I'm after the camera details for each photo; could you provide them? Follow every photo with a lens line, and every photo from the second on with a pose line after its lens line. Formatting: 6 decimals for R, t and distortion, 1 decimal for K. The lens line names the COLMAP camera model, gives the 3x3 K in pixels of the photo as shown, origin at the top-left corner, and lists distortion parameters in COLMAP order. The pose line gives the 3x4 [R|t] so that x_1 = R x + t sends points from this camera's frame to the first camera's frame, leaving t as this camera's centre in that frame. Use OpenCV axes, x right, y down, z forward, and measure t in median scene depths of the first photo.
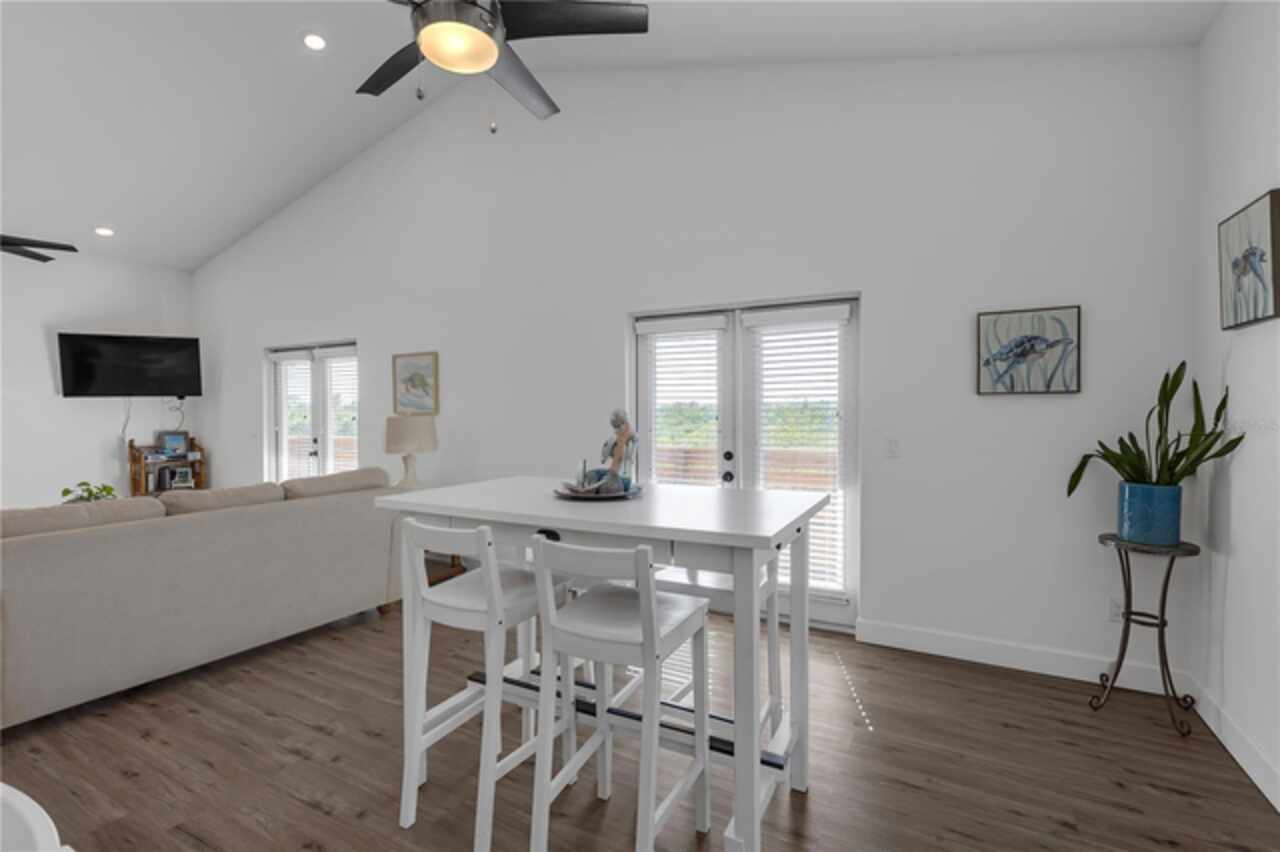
lens RADIAL K [[584.5, 0, 633.7], [0, 584.5, 418.9], [0, 0, 1]] dist [0.002460, -0.000195]
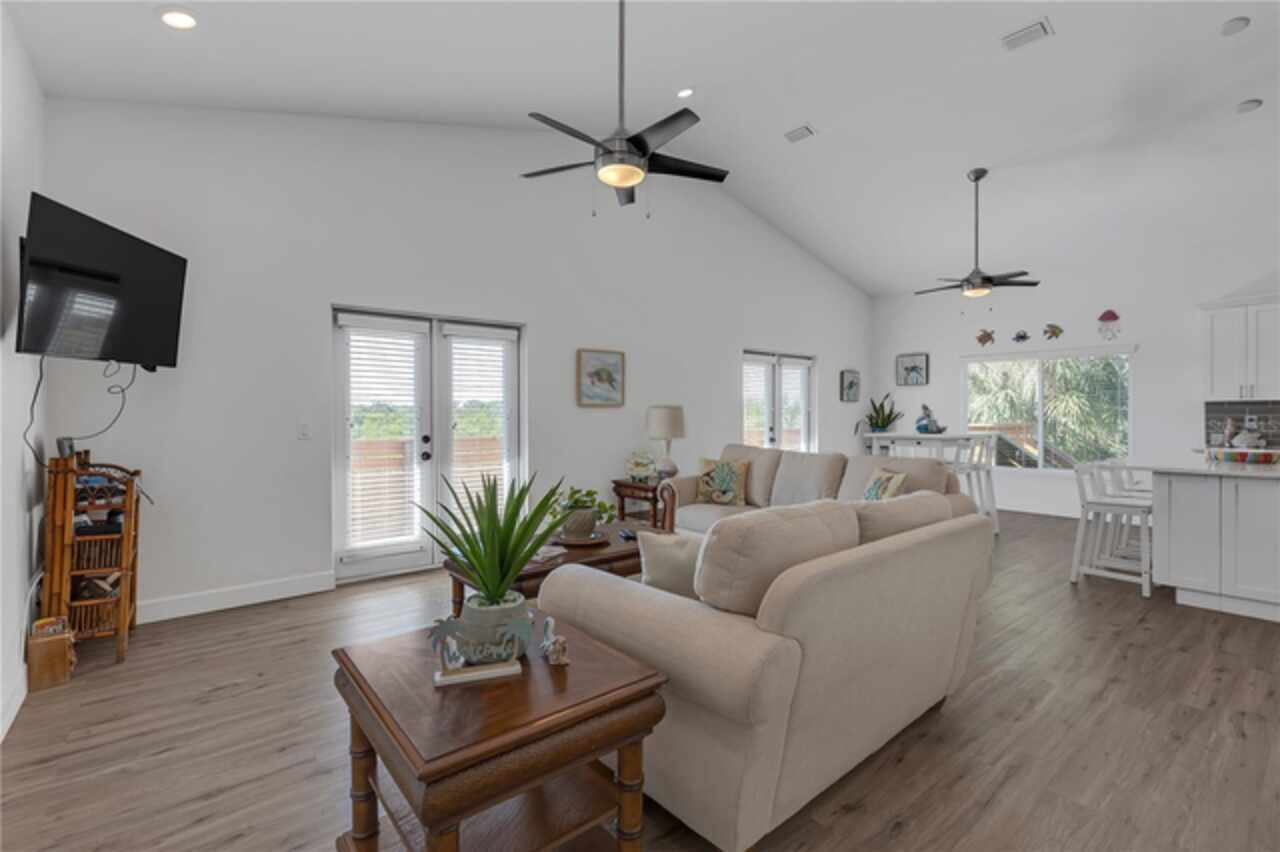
lens RADIAL K [[584.5, 0, 636.8], [0, 584.5, 414.0], [0, 0, 1]] dist [0.002460, -0.000195]
pose [[0.360740, 0.005988, 0.932647, -1.145422], [0.022435, 0.999634, -0.015095, 0.020247], [-0.932397, 0.026369, 0.360474, 0.457576]]
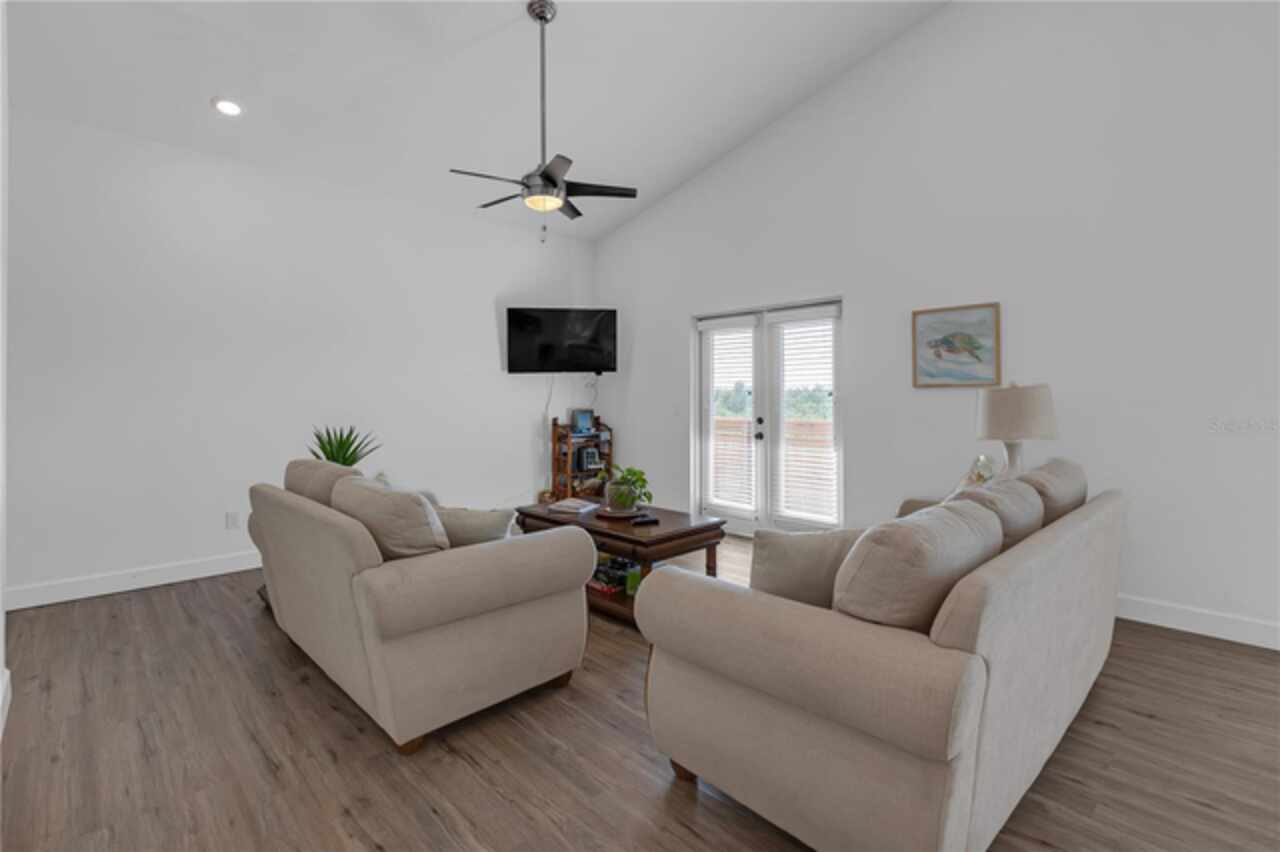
lens RADIAL K [[584.5, 0, 620.1], [0, 584.5, 400.3], [0, 0, 1]] dist [0.002460, -0.000195]
pose [[0.952134, 0.004116, -0.305653, -0.463806], [-0.008396, 0.999884, -0.012687, 0.018579], [0.305565, 0.014646, 0.952058, 0.122981]]
